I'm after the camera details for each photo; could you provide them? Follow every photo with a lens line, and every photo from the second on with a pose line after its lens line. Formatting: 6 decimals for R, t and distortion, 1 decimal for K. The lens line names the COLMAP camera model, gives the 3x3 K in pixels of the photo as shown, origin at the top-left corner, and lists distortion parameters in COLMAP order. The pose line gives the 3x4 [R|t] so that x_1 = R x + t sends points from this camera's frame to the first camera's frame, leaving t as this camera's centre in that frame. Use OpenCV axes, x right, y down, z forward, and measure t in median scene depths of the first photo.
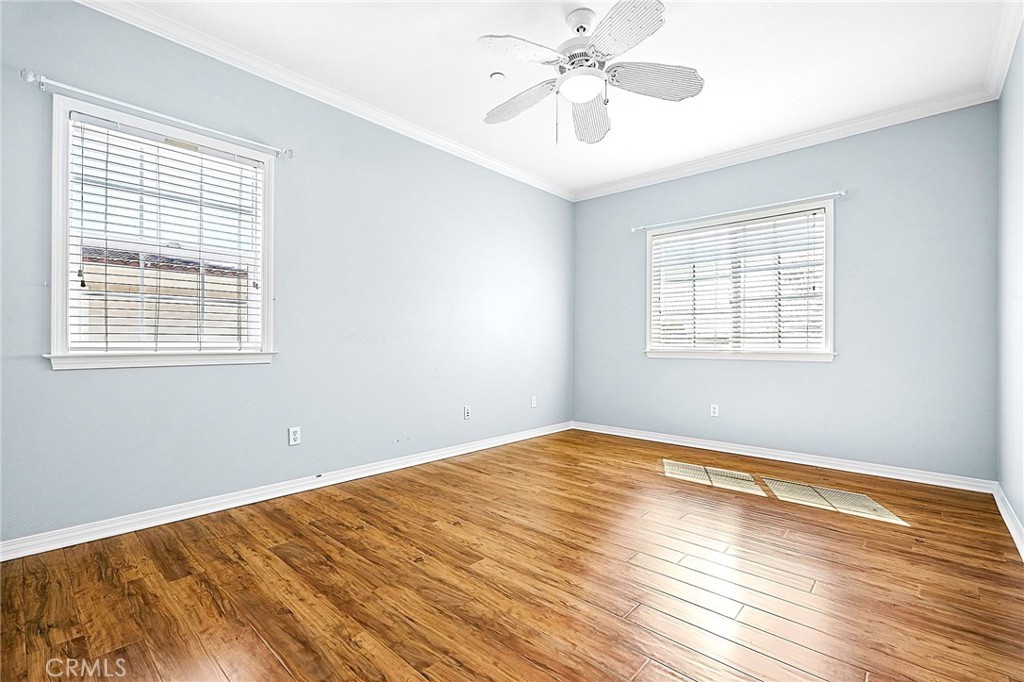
lens RADIAL K [[455.4, 0, 508.8], [0, 455.4, 342.5], [0, 0, 1]] dist [-0.002849, 0.000041]
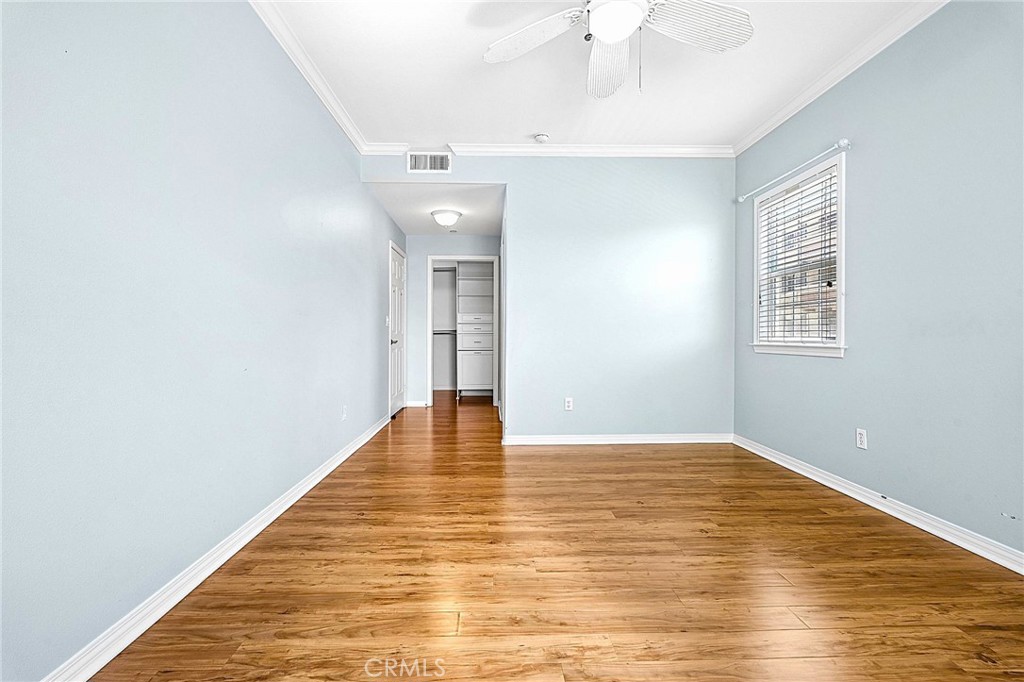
lens RADIAL K [[455.4, 0, 508.1], [0, 455.4, 337.4], [0, 0, 1]] dist [-0.002849, 0.000041]
pose [[-0.712544, -0.002553, -0.701623, 0.831336], [-0.005606, 0.999982, 0.002054, 0.002863], [0.701605, 0.005397, -0.712545, 1.397237]]
